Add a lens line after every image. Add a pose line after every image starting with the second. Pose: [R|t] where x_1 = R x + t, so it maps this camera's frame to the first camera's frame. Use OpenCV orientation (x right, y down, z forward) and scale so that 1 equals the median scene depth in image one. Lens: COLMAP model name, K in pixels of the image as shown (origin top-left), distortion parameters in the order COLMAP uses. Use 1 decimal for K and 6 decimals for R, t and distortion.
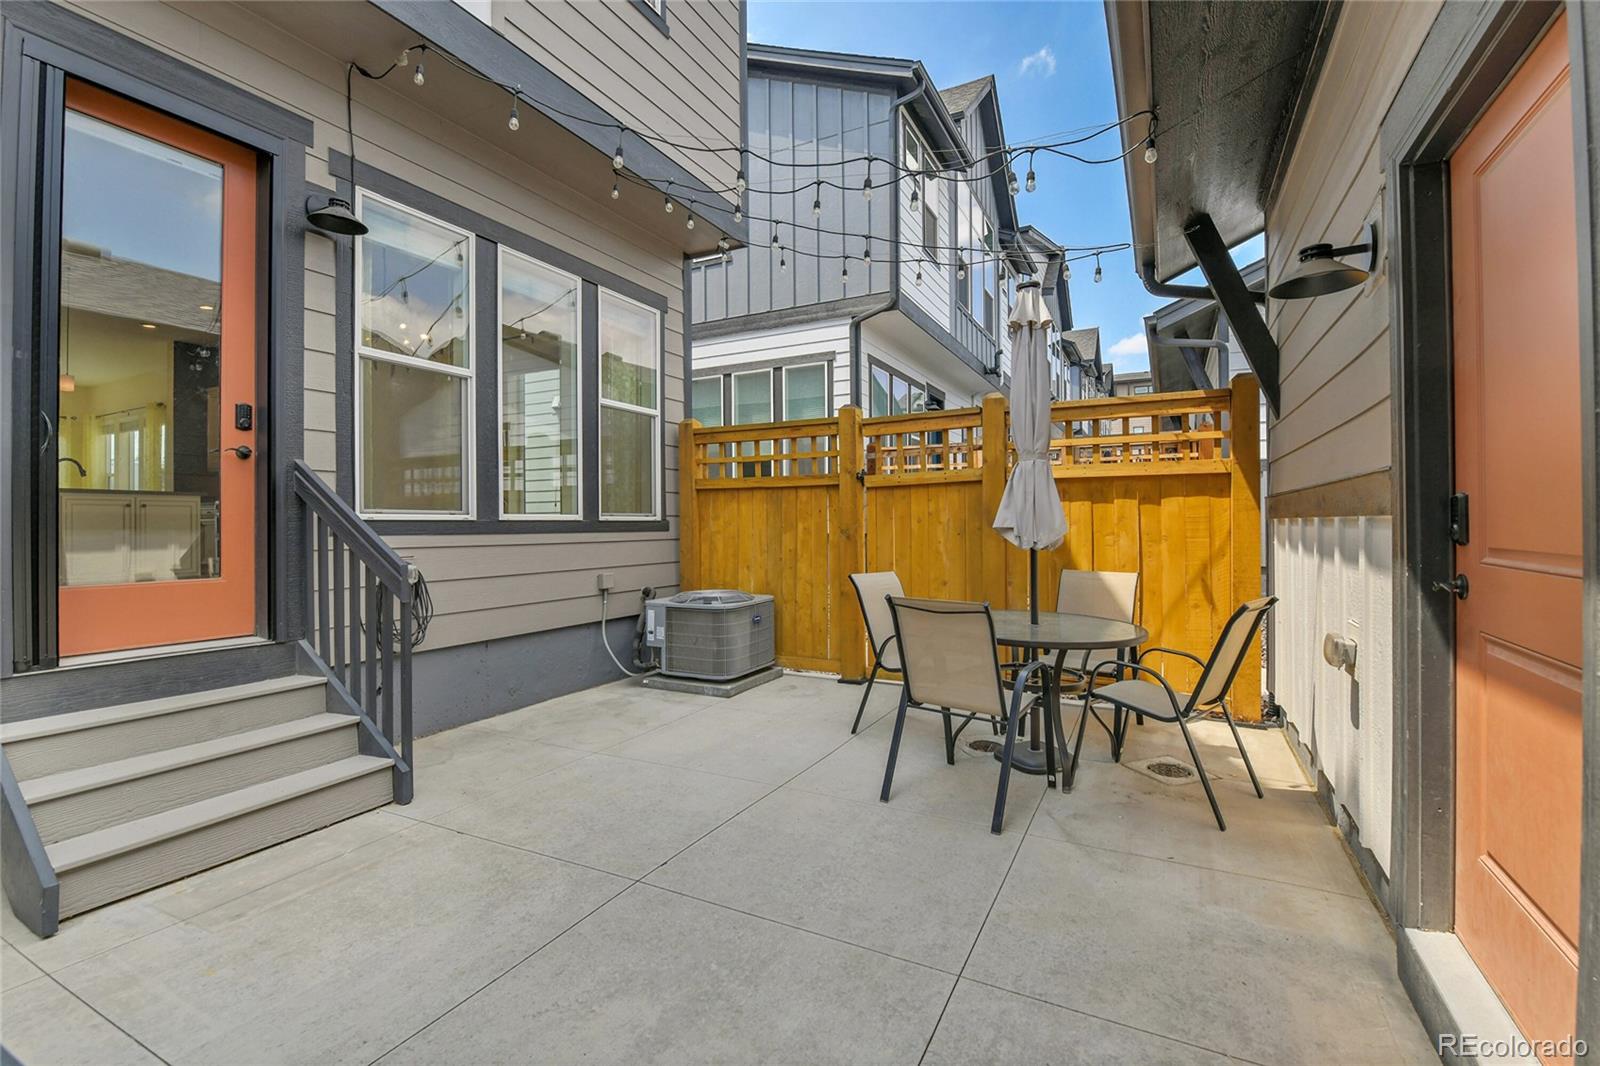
lens RADIAL K [[716.9, 0, 794.9], [0, 716.9, 523.3], [0, 0, 1]] dist [-0.003897, -0.001155]
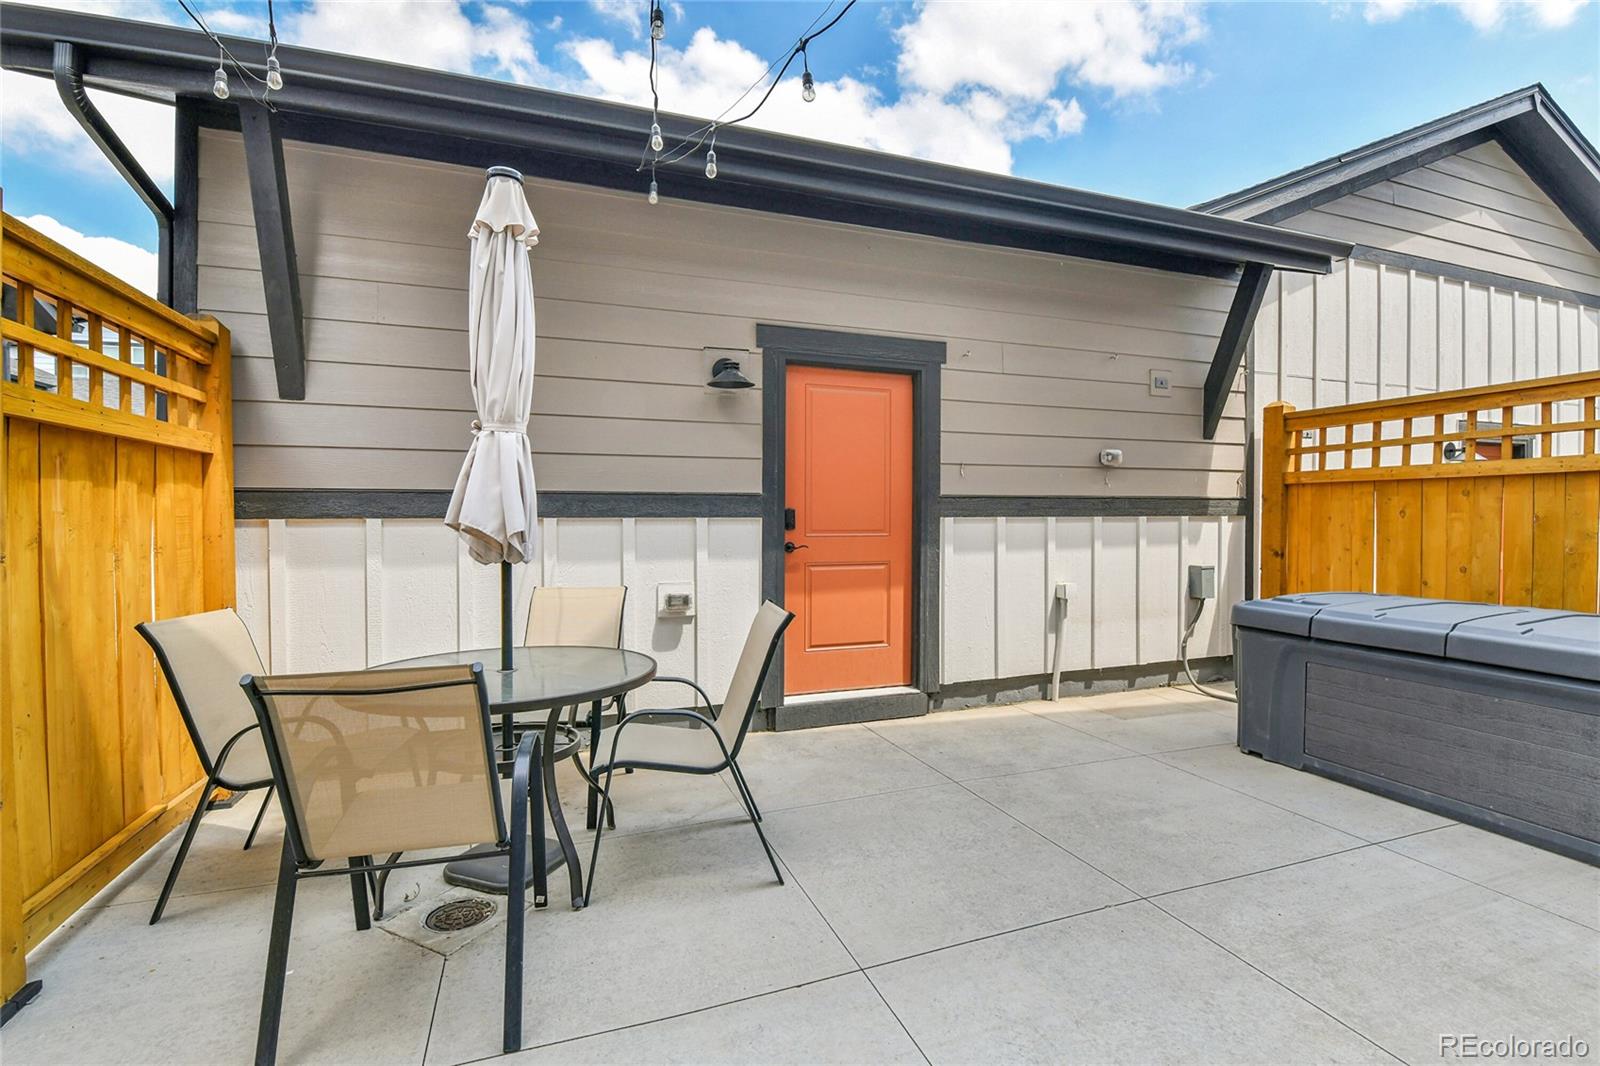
lens RADIAL K [[716.9, 0, 799.9], [0, 716.9, 524.8], [0, 0, 1]] dist [-0.003897, -0.001155]
pose [[-0.742640, -0.007169, 0.669653, -0.555841], [0.002655, 0.999903, 0.013649, -0.014642], [-0.669686, 0.011914, -0.742549, 2.171848]]
